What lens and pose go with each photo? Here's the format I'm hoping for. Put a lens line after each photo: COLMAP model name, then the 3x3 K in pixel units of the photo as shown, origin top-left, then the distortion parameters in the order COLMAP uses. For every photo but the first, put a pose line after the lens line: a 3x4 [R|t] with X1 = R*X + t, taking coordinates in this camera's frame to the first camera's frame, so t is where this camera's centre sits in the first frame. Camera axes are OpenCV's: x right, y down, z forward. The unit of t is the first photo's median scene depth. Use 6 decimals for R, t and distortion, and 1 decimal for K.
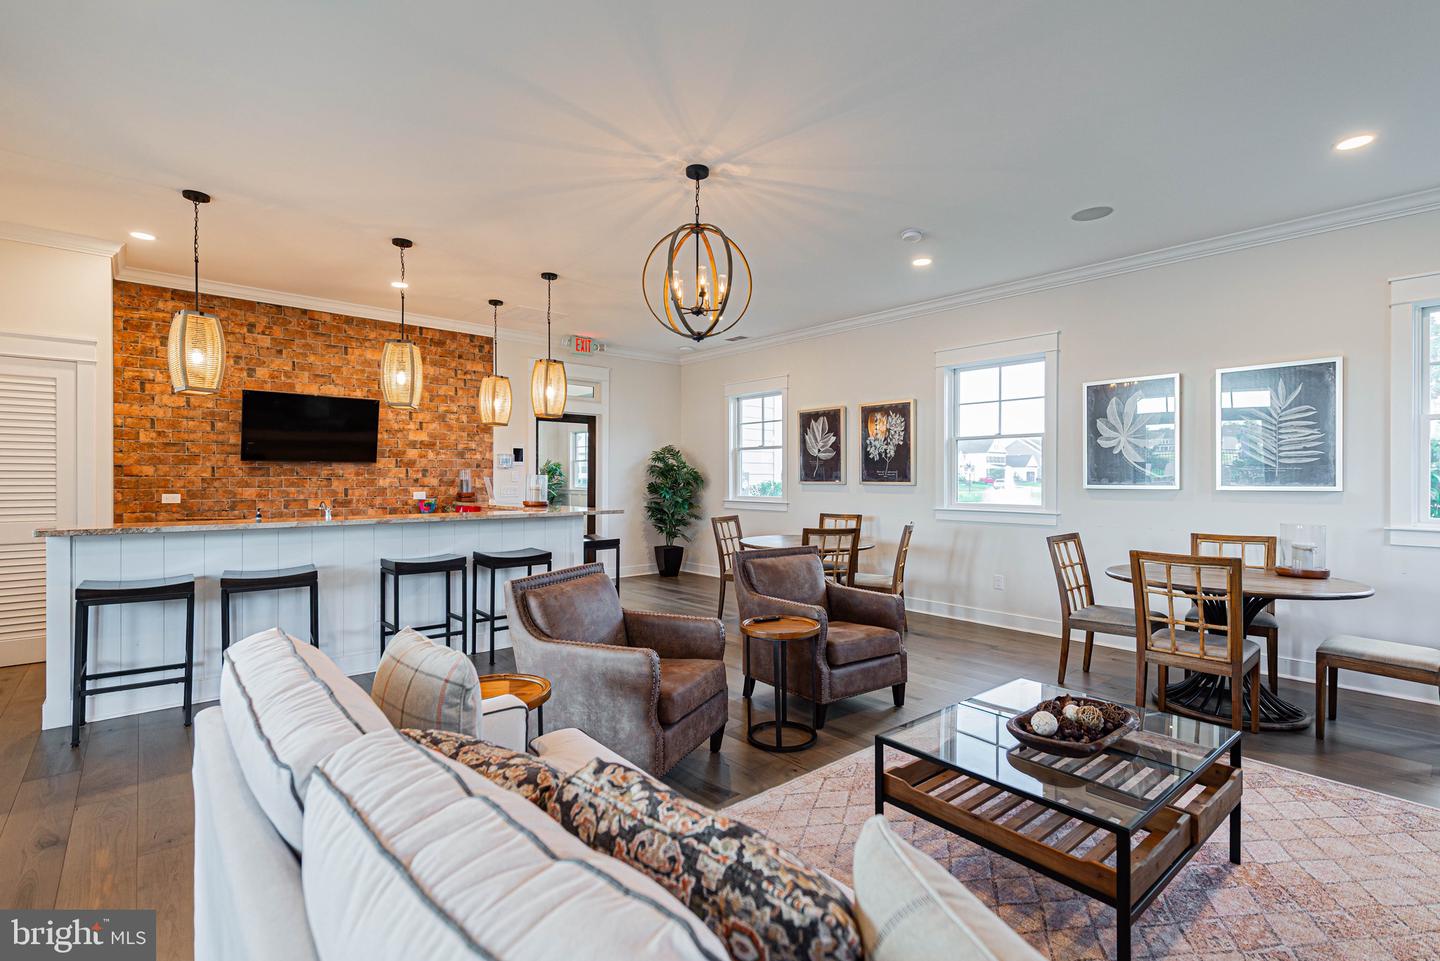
lens RADIAL K [[670.6, 0, 729.7], [0, 670.6, 479.9], [0, 0, 1]] dist [-0.003341, -0.003344]
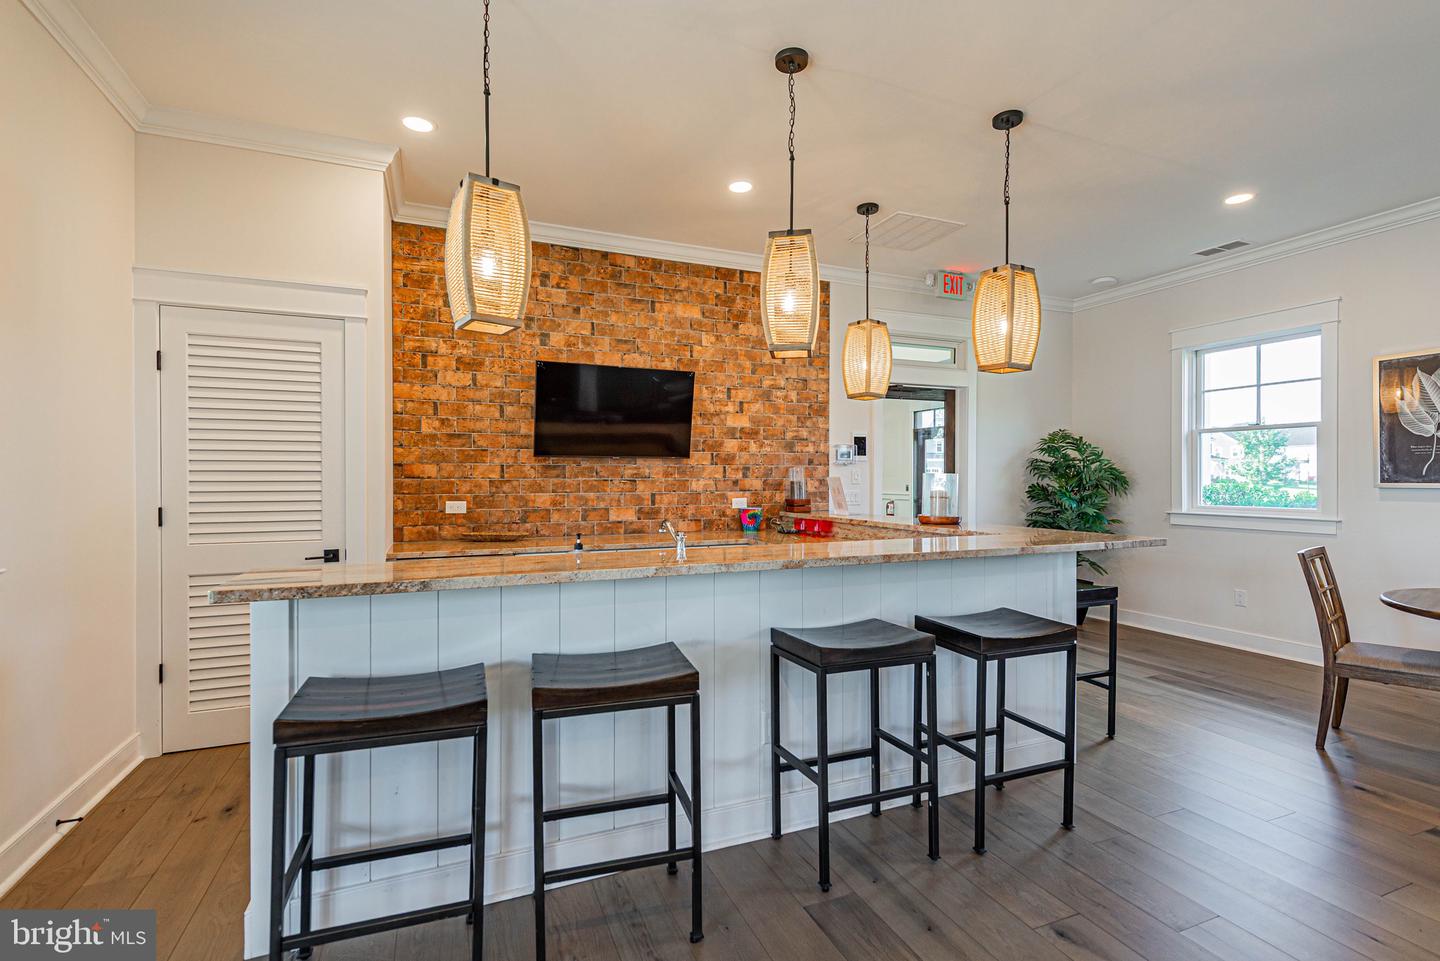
lens RADIAL K [[670.6, 0, 720.5], [0, 670.6, 478.3], [0, 0, 1]] dist [-0.003341, -0.003344]
pose [[0.946530, -0.003451, -0.322596, -0.280429], [0.002866, 0.999993, -0.002288, -0.002264], [0.322602, 0.001241, 0.946534, 0.344670]]
